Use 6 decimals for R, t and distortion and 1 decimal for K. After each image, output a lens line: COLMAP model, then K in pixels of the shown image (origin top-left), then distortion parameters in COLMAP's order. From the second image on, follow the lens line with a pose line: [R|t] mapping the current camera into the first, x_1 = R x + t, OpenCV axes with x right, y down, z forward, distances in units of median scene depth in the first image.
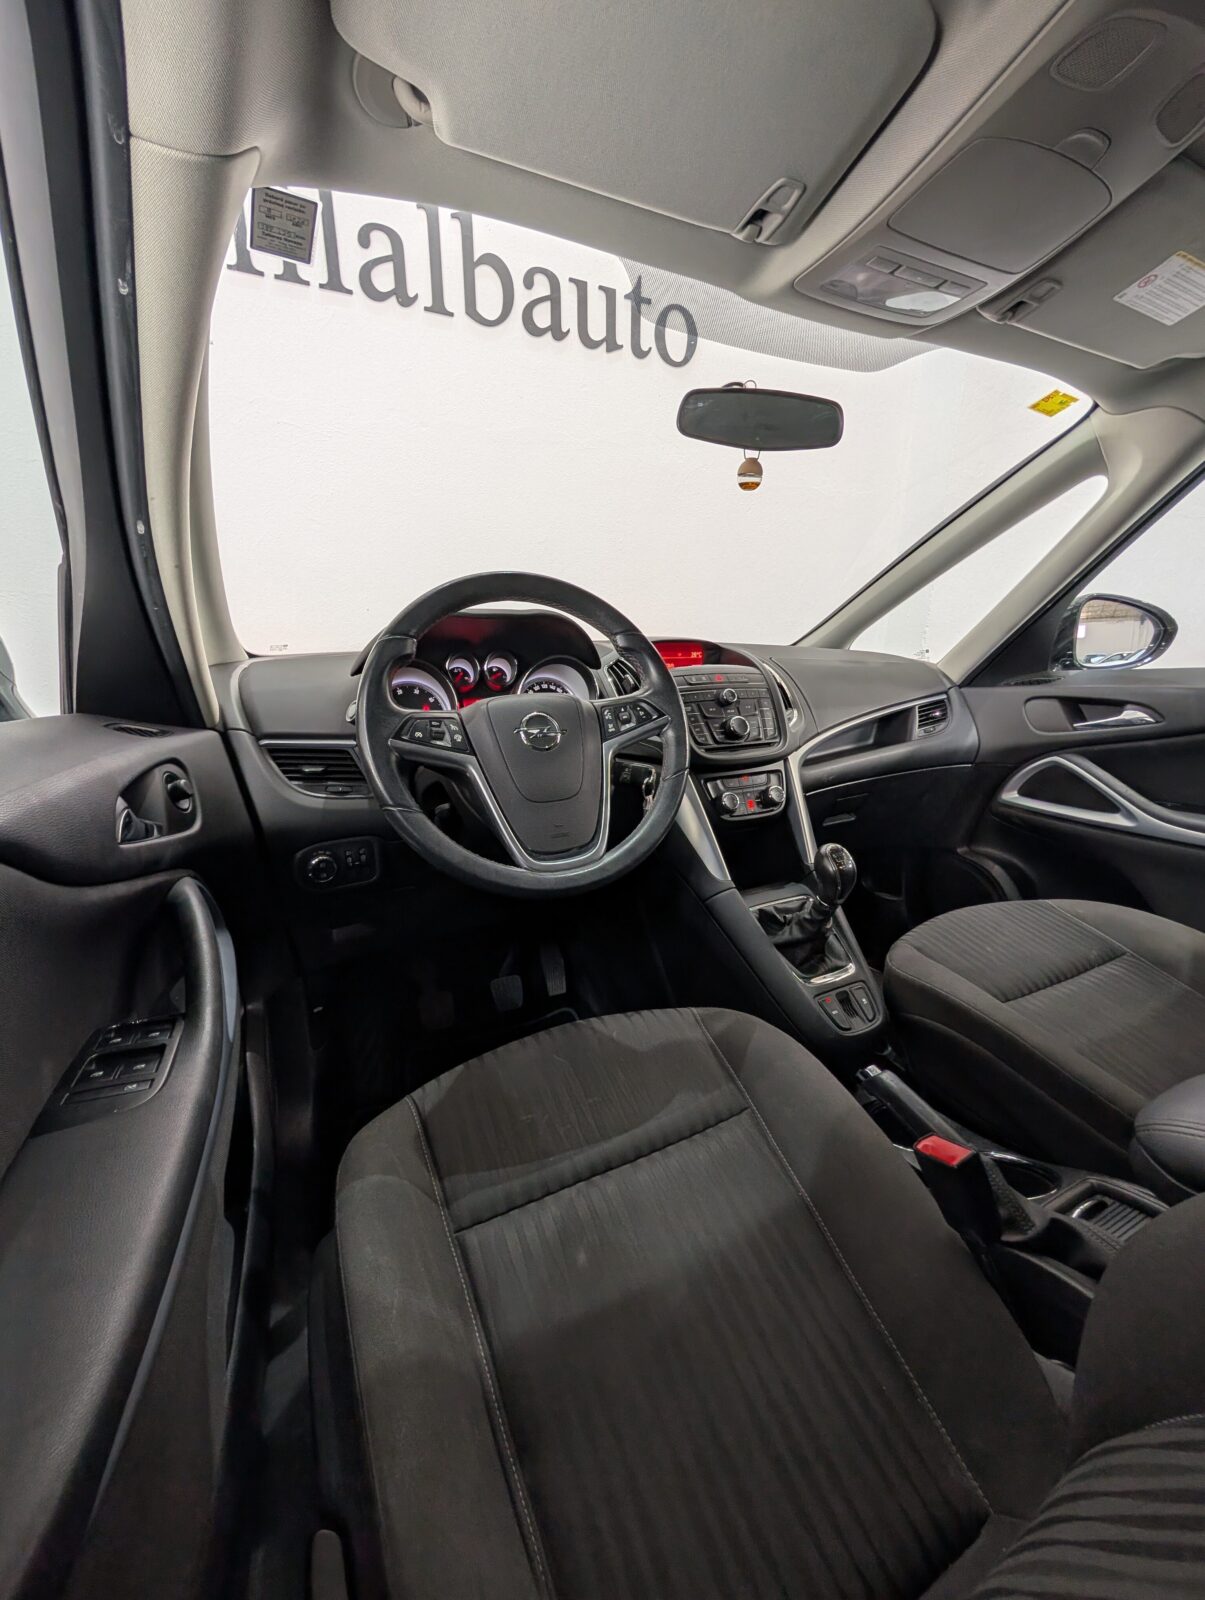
lens RADIAL K [[608.3, 0, 603.5], [0, 608.3, 800.1], [0, 0, 1]] dist [0.000023, 0.000638]
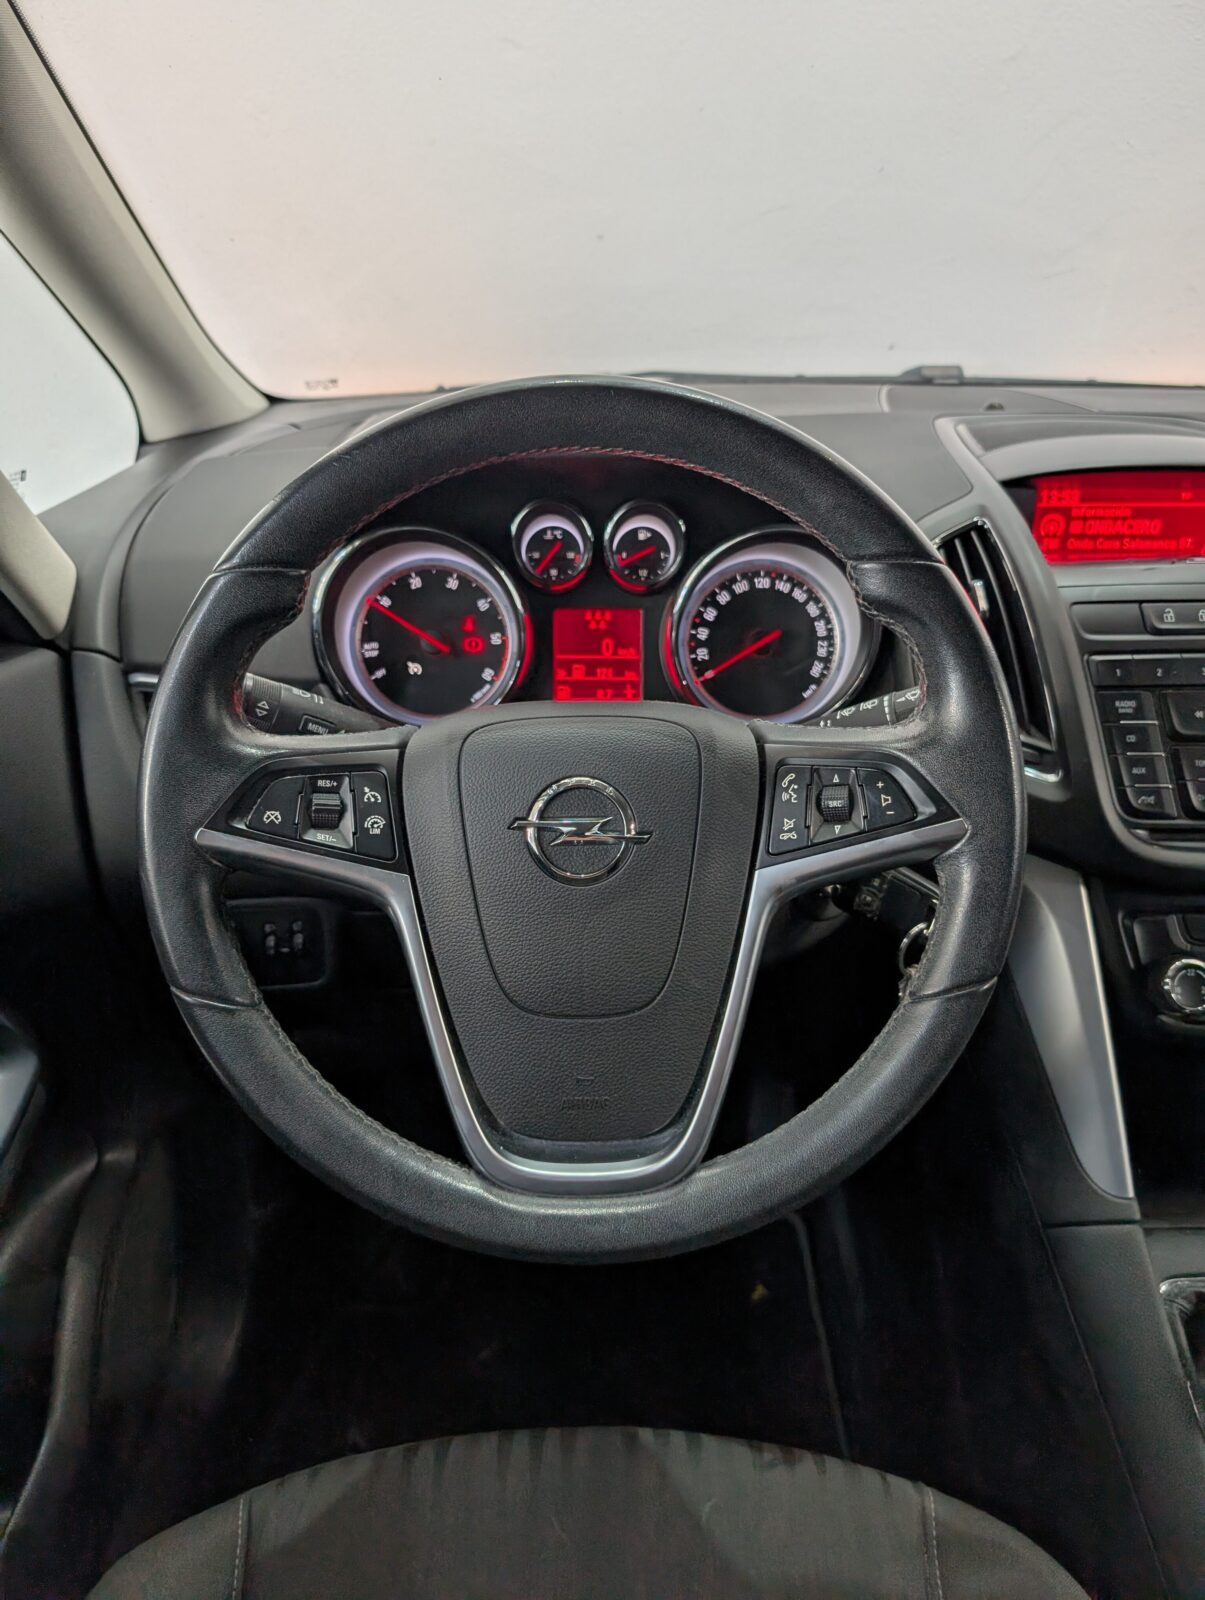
lens RADIAL K [[1169.2, 0, 606.4], [0, 1169.2, 806.7], [0, 0, 1]] dist [0.014433, -0.009848]
pose [[0.905256, 0.195681, -0.377120, 0.142257], [-0.115817, 0.967662, 0.224091, -0.223889], [0.408775, -0.159183, 0.898645, 0.260965]]
